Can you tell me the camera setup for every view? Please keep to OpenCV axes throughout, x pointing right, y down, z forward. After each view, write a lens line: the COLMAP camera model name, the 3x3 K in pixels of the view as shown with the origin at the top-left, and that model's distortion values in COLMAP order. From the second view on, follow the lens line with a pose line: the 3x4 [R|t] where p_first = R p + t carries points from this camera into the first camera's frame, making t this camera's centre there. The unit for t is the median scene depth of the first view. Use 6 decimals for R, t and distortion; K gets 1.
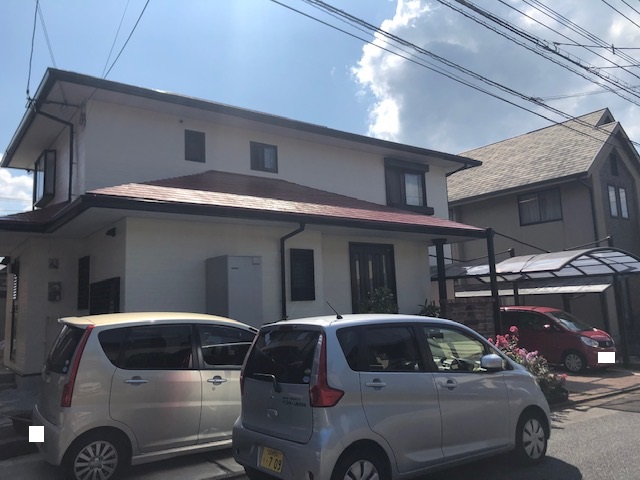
lens RADIAL K [[523.8, 0, 320.0], [0, 523.8, 234.7], [0, 0, 1]] dist [0.028058, -0.000076]
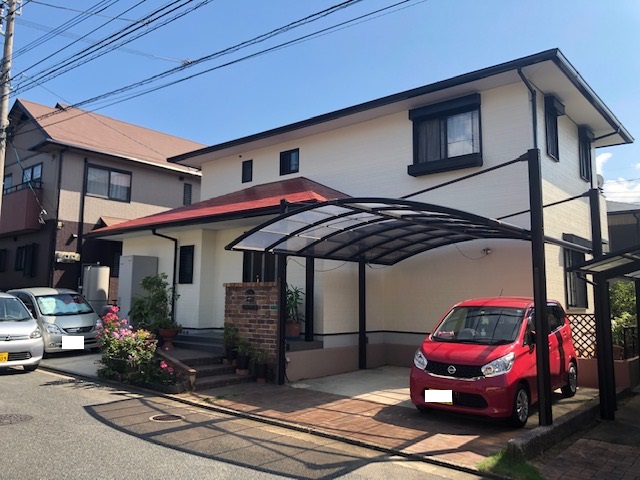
lens RADIAL K [[530.5, 0, 321.8], [0, 530.5, 228.1], [0, 0, 1]] dist [0.031994, -0.007957]
pose [[0.240963, -0.094847, -0.965889, 1.148136], [0.116795, 0.990814, -0.068158, 0.097784], [0.963481, -0.096388, 0.249828, 0.831584]]
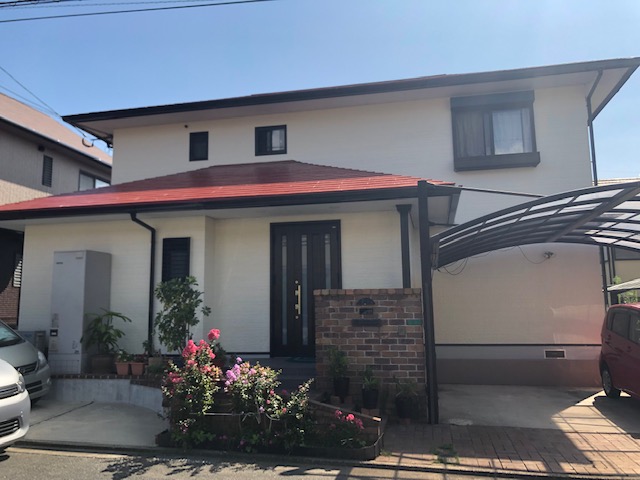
lens RADIAL K [[528.7, 0, 328.0], [0, 528.7, 227.9], [0, 0, 1]] dist [0.026035, -0.009247]
pose [[0.671491, -0.088482, -0.735711, 0.715836], [0.095966, 0.994868, -0.032061, 0.055639], [0.734773, -0.049074, 0.676536, 0.461064]]
